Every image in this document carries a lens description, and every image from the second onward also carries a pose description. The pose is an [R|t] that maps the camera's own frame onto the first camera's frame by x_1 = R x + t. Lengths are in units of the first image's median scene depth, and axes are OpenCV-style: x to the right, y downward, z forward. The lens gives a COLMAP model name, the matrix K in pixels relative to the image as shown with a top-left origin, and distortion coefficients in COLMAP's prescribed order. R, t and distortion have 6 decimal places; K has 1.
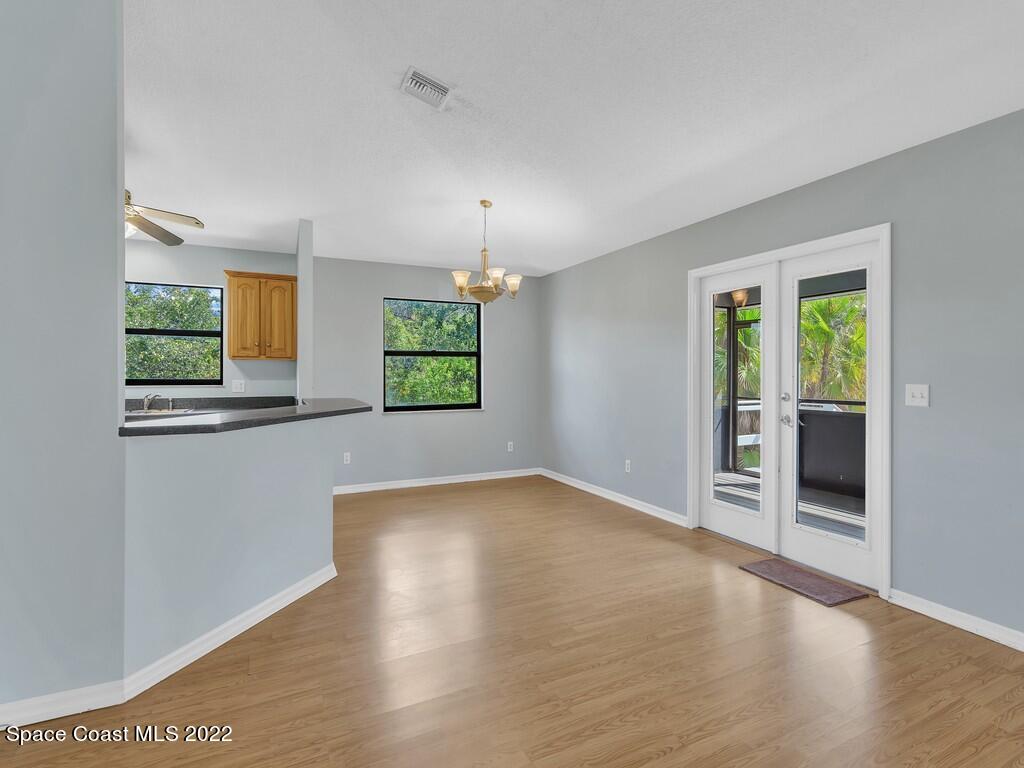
lens RADIAL K [[499.4, 0, 513.2], [0, 499.4, 369.1], [0, 0, 1]] dist [-0.003136, -0.000448]
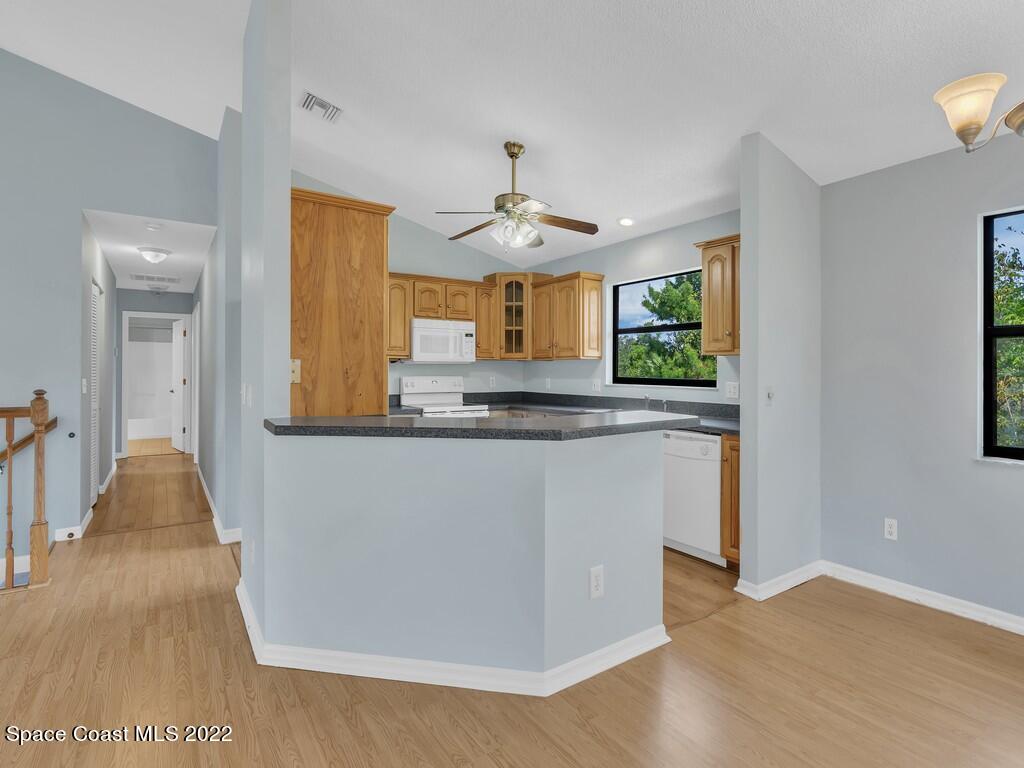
lens RADIAL K [[510.8, 0, 518.1], [0, 510.8, 371.3], [0, 0, 1]] dist [-0.003826, 0.001487]
pose [[0.146326, 0.003391, -0.989231, 0.198387], [0.002185, 0.999991, 0.003751, 0.002310], [0.989234, -0.002710, 0.146317, 0.632485]]
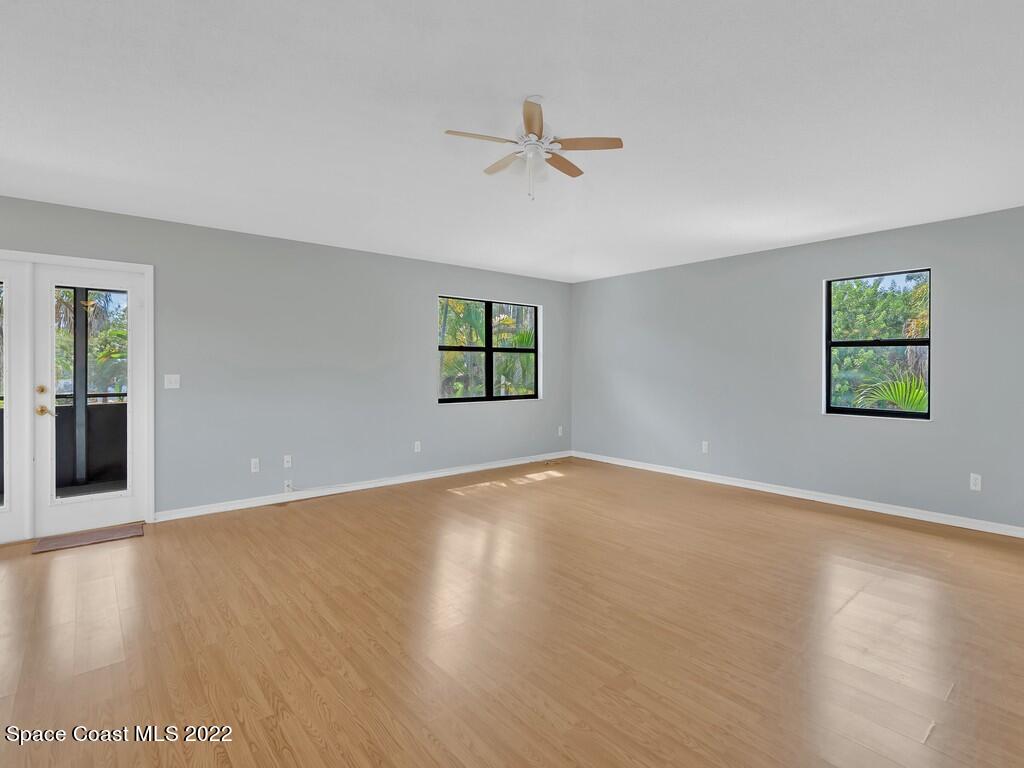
lens RADIAL K [[507.1, 0, 512.0], [0, 507.1, 384.0], [0, 0, 1]] dist [-0.001135, 0.000651]
pose [[-0.240860, -0.032418, 0.970018, -0.607294], [-0.007852, 0.999474, 0.031453, 0.001205], [-0.970528, -0.000041, -0.240988, 0.216283]]
